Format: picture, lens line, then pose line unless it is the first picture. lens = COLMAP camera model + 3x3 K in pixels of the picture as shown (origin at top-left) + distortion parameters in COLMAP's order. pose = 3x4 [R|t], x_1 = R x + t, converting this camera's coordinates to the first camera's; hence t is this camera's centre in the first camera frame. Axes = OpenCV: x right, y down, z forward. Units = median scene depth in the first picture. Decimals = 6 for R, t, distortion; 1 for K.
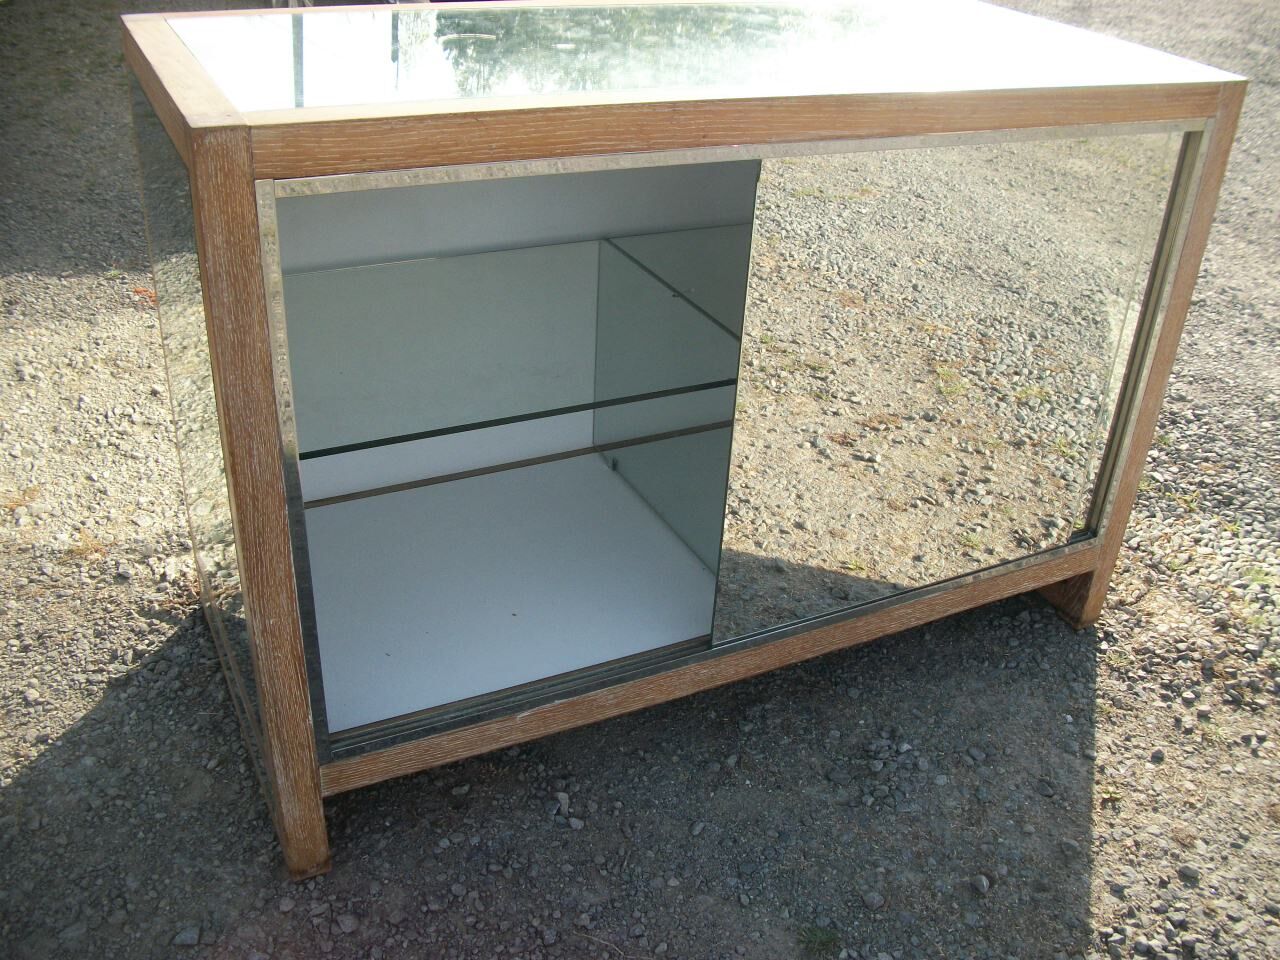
lens RADIAL K [[1205.1, 0, 640.0], [0, 1205.1, 480.0], [0, 0, 1]] dist [-0.120982, 0.028312]
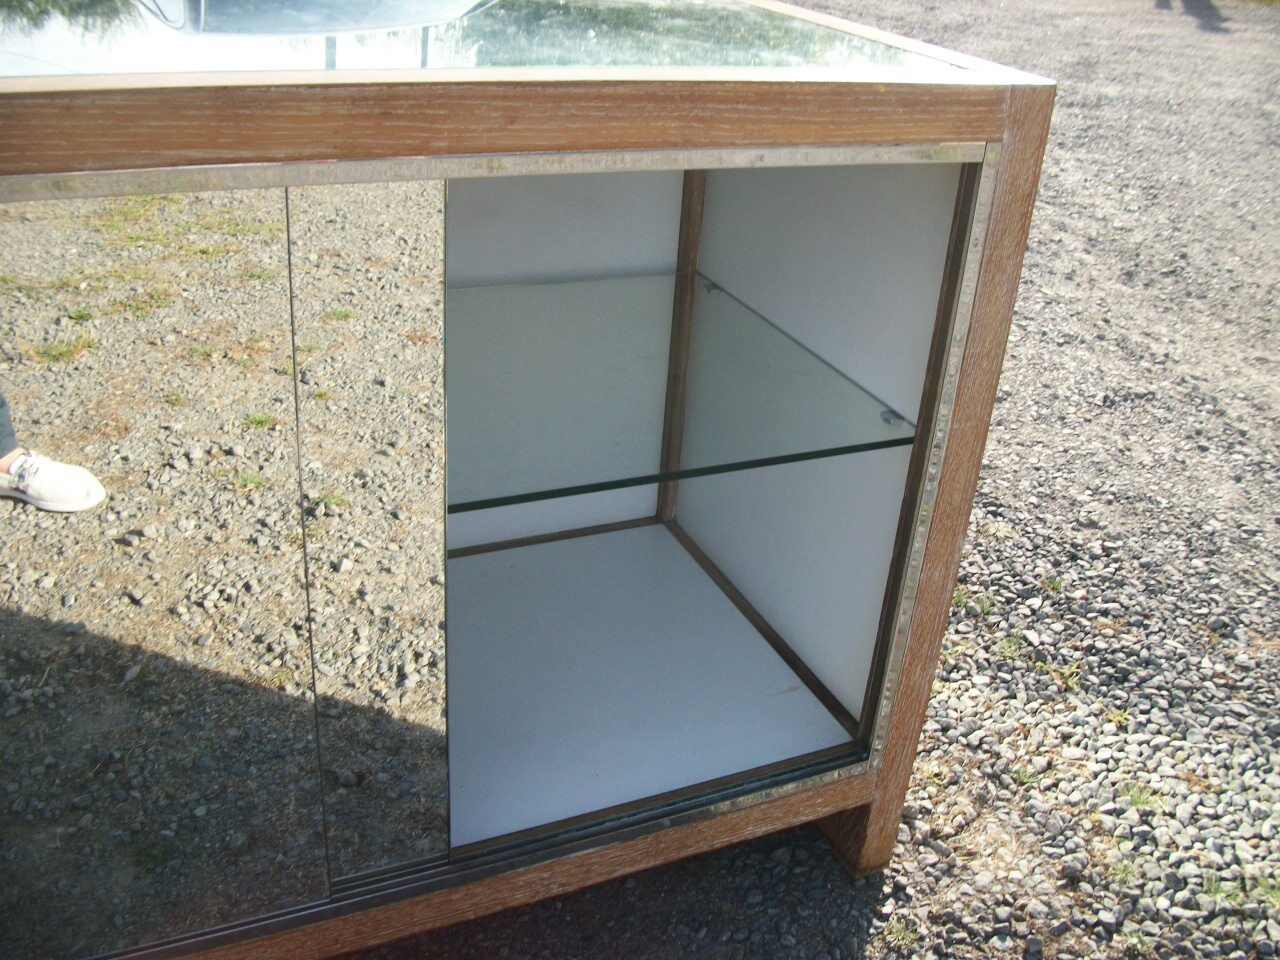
lens RADIAL K [[1205.1, 0, 640.0], [0, 1205.1, 480.0], [0, 0, 1]] dist [-0.120982, 0.028312]
pose [[0.999011, 0.030264, -0.032575, 0.212624], [-0.031740, 0.998447, -0.045787, -0.060787], [0.031139, 0.046776, 0.998420, 0.233722]]
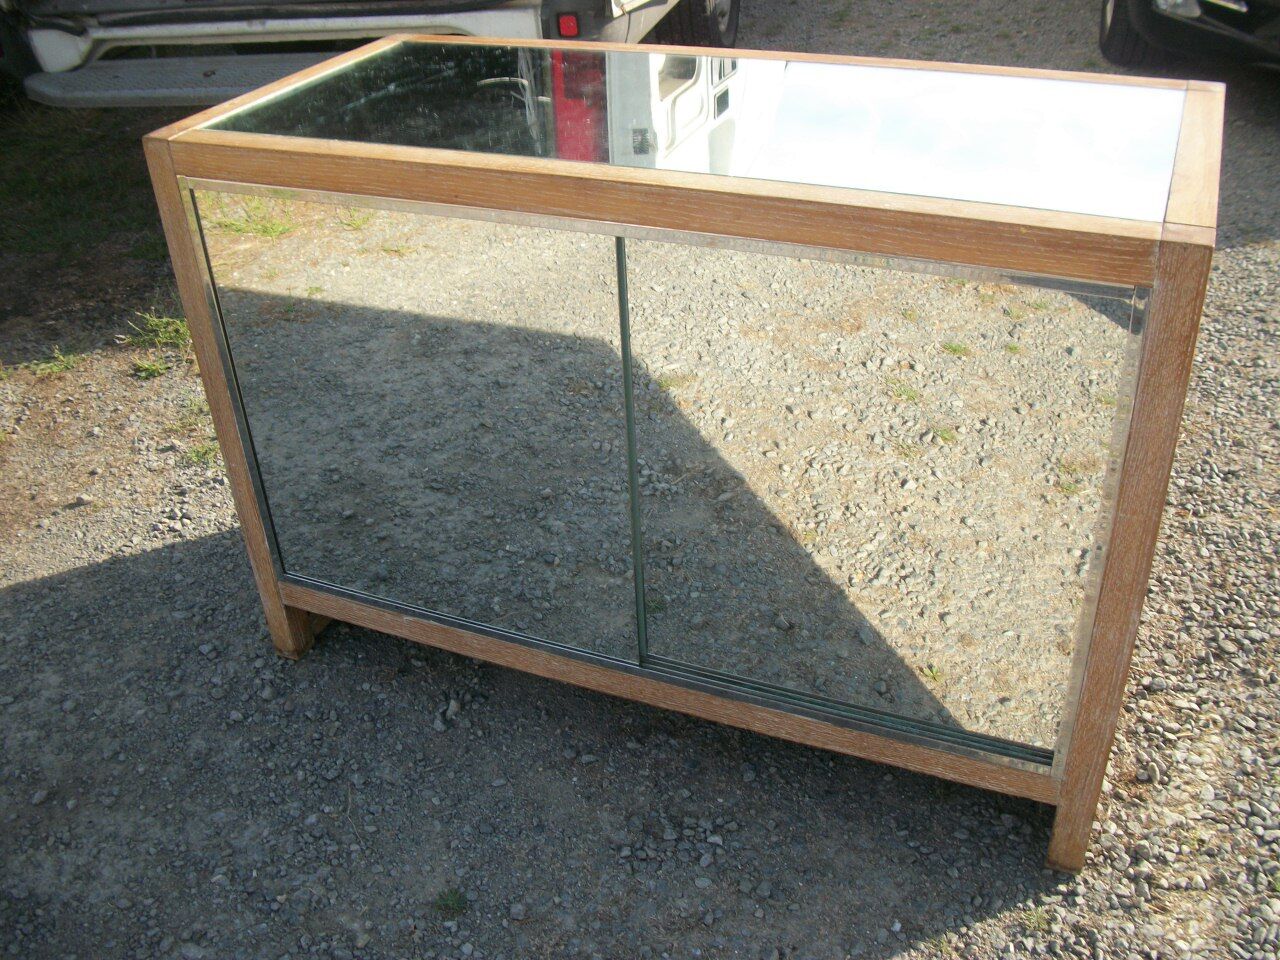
lens RADIAL K [[1233.5, 0, 640.0], [0, 1233.5, 480.0], [0, 0, 1]] dist [-0.128902, 0.032785]
pose [[0.639029, 0.350128, -0.684874, 0.547412], [-0.314404, 0.931511, 0.182858, -0.152361], [0.701992, 0.098475, 0.705344, 0.161616]]
